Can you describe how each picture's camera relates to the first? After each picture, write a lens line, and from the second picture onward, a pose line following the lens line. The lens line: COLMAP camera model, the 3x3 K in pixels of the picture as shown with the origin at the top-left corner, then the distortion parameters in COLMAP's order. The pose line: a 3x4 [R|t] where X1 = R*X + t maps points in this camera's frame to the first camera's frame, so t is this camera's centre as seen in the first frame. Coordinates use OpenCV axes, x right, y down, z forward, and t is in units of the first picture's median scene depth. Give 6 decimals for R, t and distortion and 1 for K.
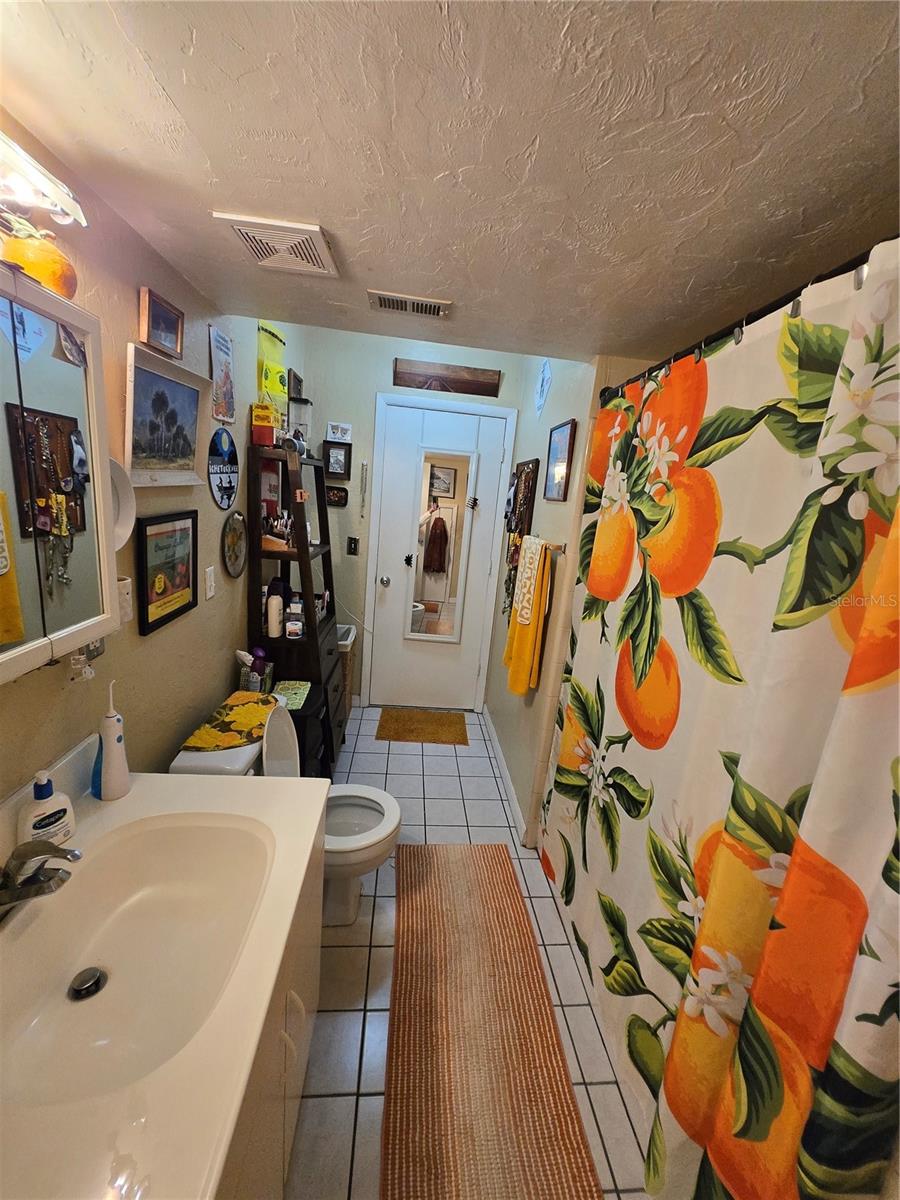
lens RADIAL K [[473.4, 0, 453.3], [0, 473.4, 598.1], [0, 0, 1]] dist [0.009716, -0.006256]
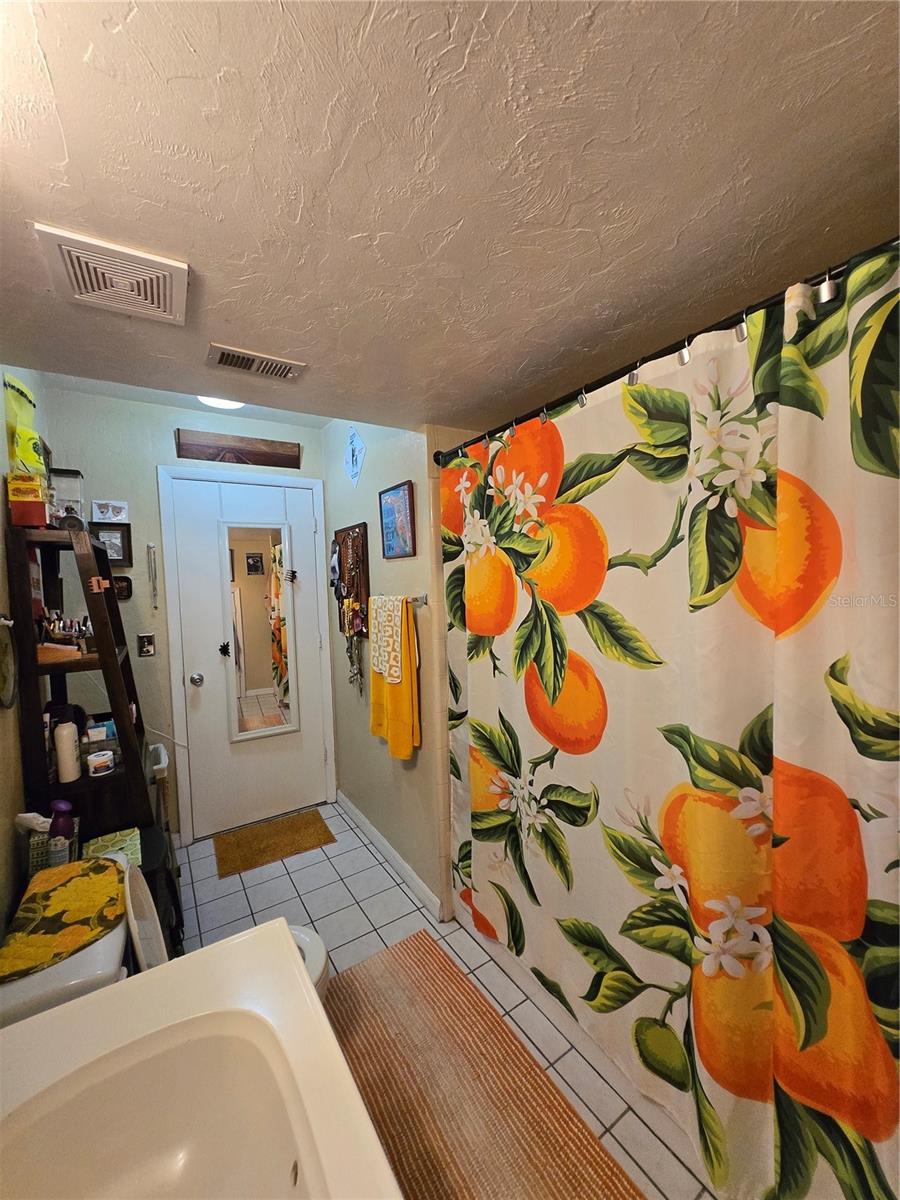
lens RADIAL K [[473.4, 0, 453.3], [0, 473.4, 598.1], [0, 0, 1]] dist [0.009716, -0.006256]
pose [[0.873536, -0.142861, 0.465323, -0.261531], [0.213309, 0.971632, -0.102132, 0.014943], [-0.437532, 0.188474, 0.879229, 0.089039]]
